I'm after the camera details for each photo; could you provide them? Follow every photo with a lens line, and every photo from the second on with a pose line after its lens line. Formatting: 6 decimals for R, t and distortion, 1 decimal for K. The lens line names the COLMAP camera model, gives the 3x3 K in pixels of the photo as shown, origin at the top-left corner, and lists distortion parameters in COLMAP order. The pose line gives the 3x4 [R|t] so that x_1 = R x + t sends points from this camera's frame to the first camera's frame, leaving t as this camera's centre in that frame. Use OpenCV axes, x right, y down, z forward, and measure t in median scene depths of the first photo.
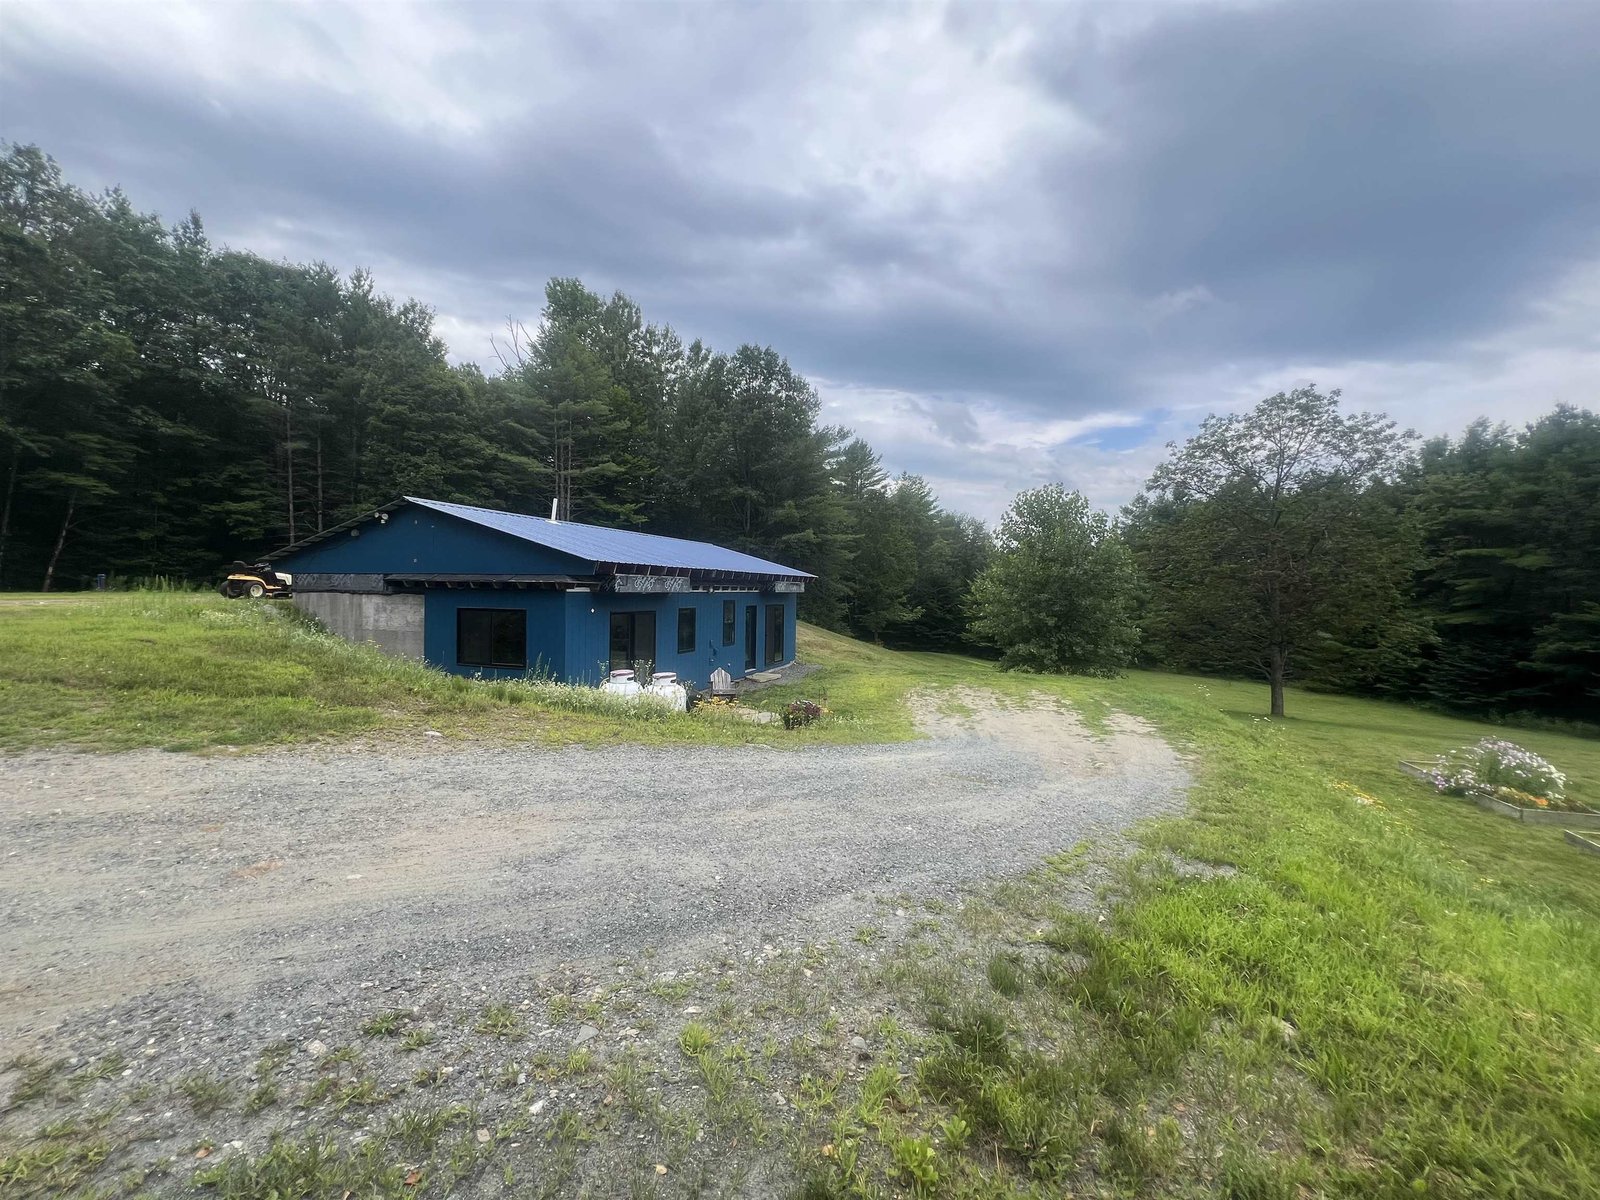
lens RADIAL K [[636.3, 0, 793.7], [0, 636.3, 588.2], [0, 0, 1]] dist [-0.002108, 0.000367]
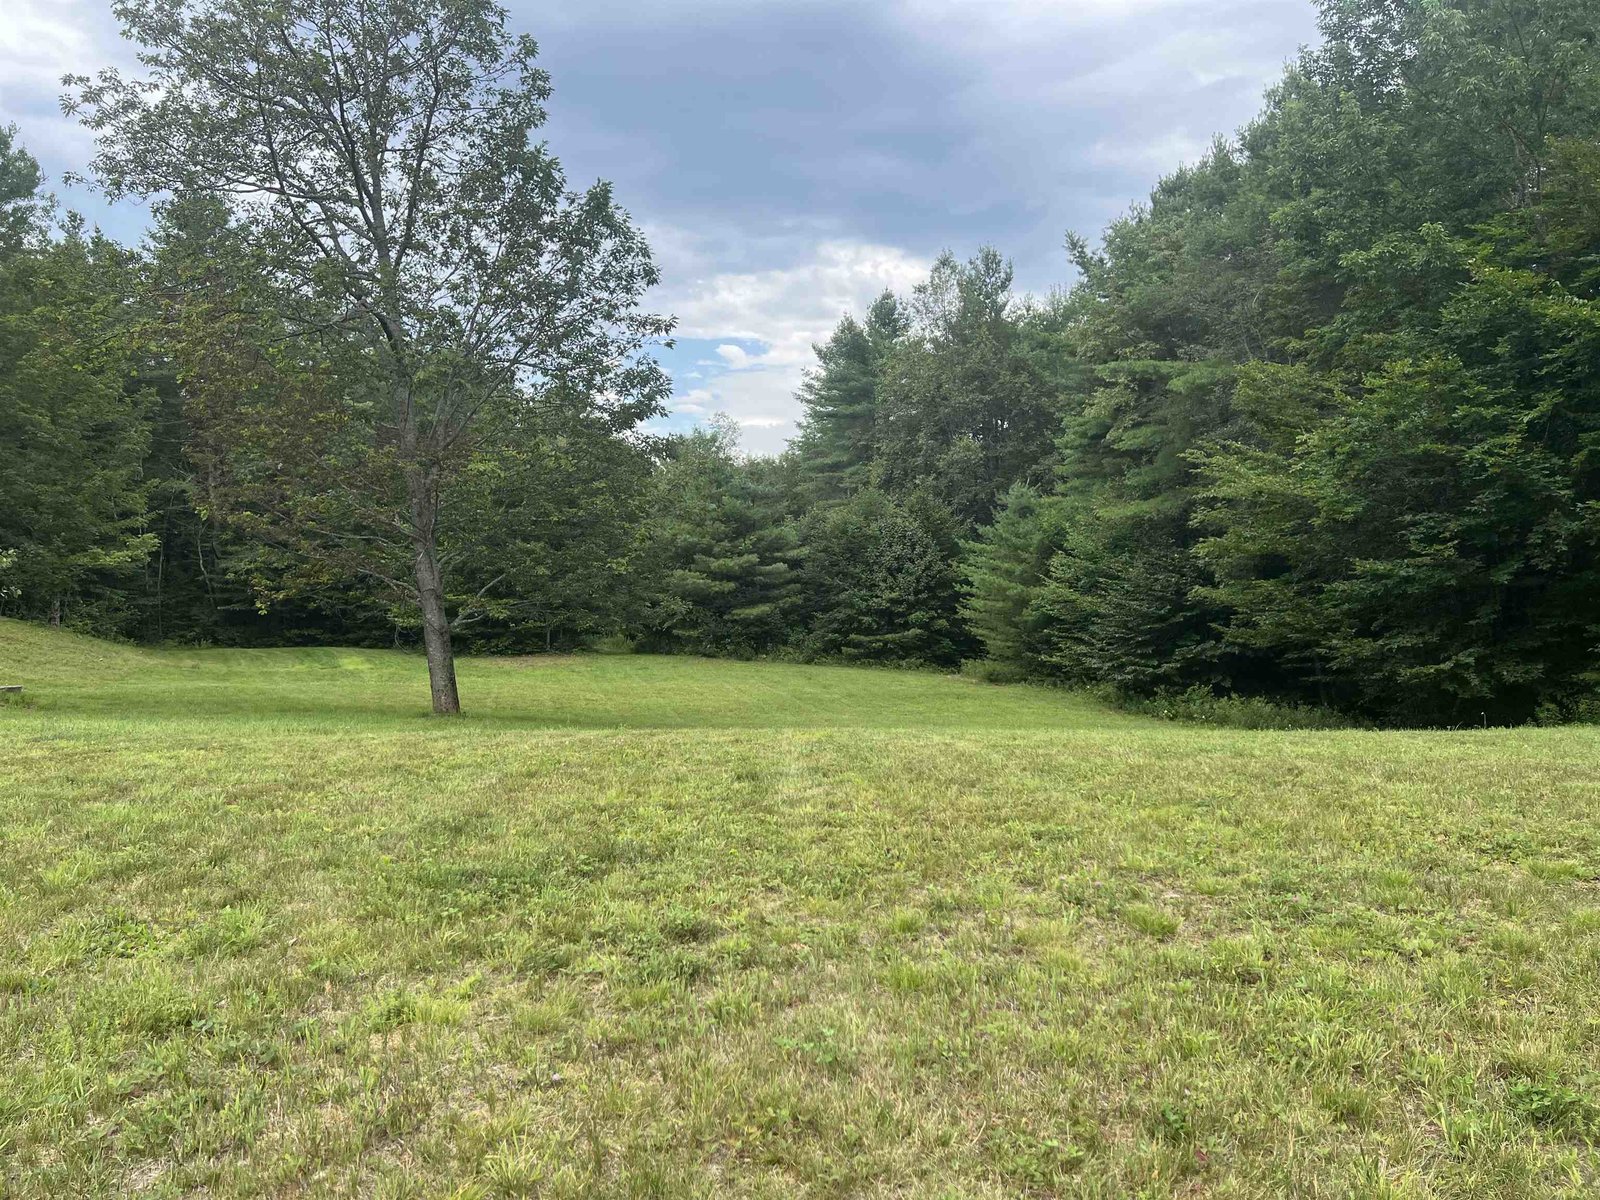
lens RADIAL K [[1179.8, 0, 804.0], [0, 1179.8, 614.1], [0, 0, 1]] dist [0.028203, -0.046595]
pose [[0.978638, -0.041400, 0.201379, 1.086112], [0.032607, 0.998372, 0.046792, 0.136485], [-0.202988, -0.039226, 0.978395, 0.253254]]
